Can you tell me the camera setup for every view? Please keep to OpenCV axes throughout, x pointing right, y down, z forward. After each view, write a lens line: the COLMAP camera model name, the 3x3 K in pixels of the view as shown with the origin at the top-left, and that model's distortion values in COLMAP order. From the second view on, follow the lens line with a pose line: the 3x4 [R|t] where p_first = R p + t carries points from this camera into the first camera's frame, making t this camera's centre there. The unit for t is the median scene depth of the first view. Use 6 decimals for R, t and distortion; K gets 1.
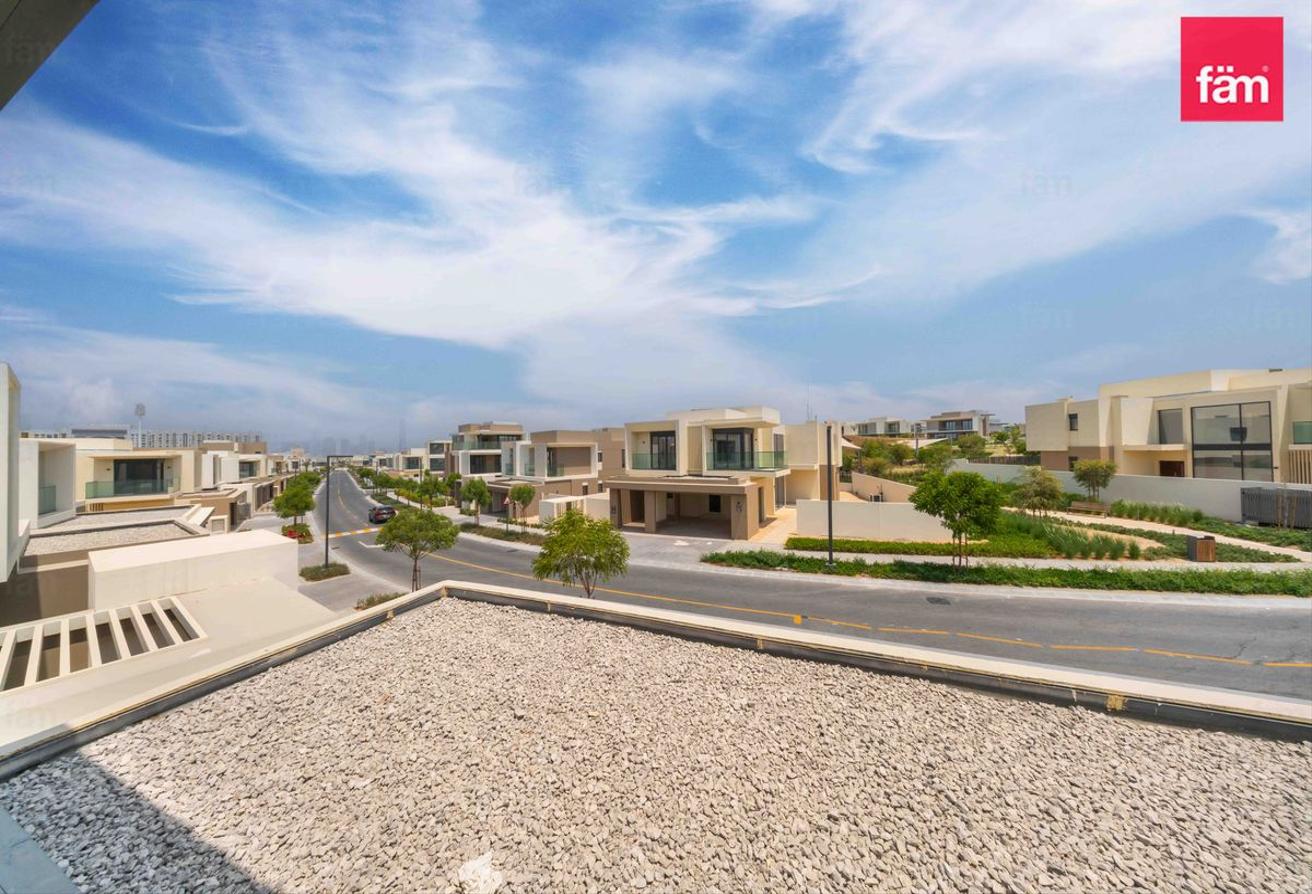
lens RADIAL K [[385.6, 0, 657.0], [0, 385.6, 443.3], [0, 0, 1]] dist [-0.000442, -0.000160]
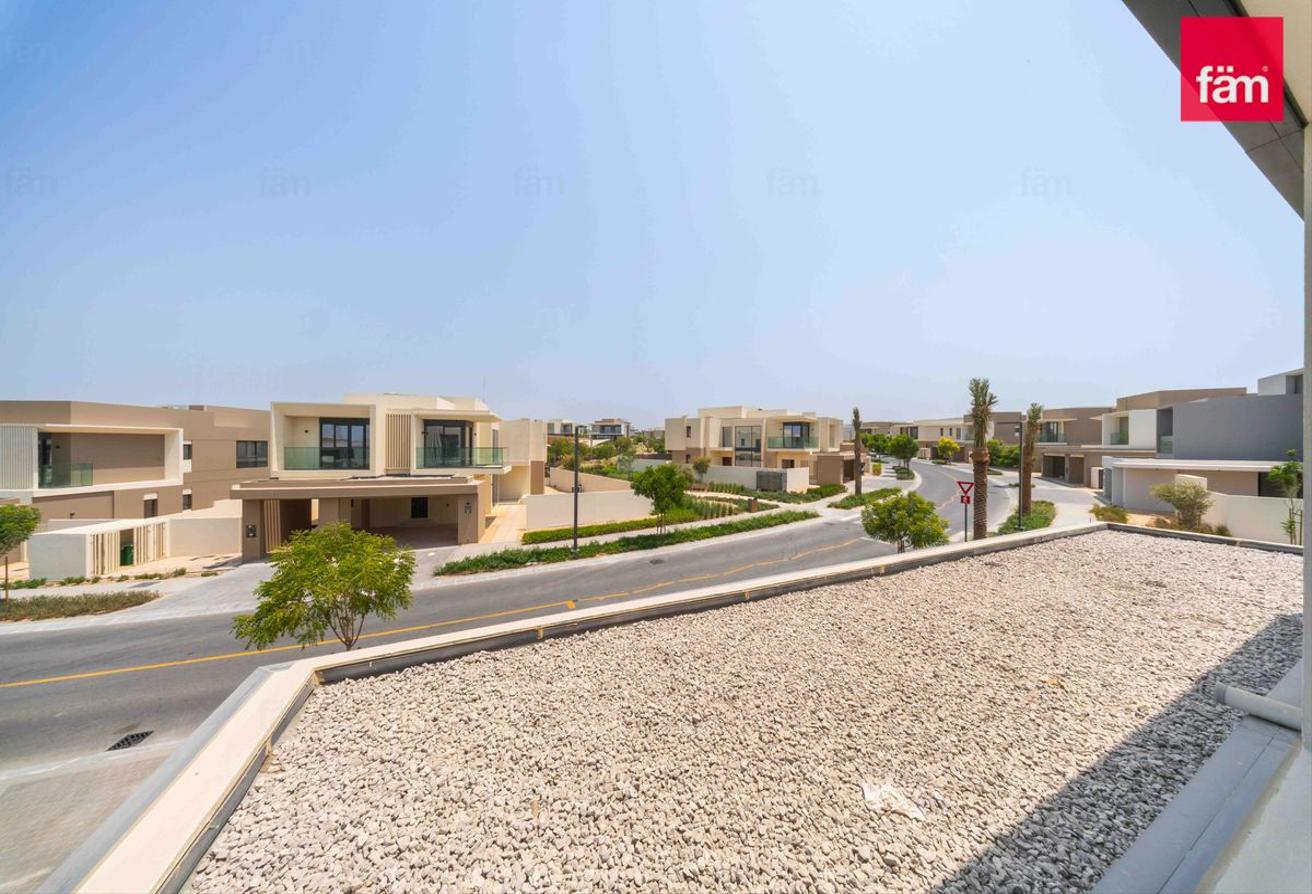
lens RADIAL K [[385.6, 0, 657.0], [0, 385.6, 443.3], [0, 0, 1]] dist [-0.000442, -0.000160]
pose [[0.688632, 0.025322, 0.724669, -0.143728], [-0.030891, 0.999507, -0.005570, 0.004813], [-0.724453, -0.018550, 0.689075, 0.055610]]
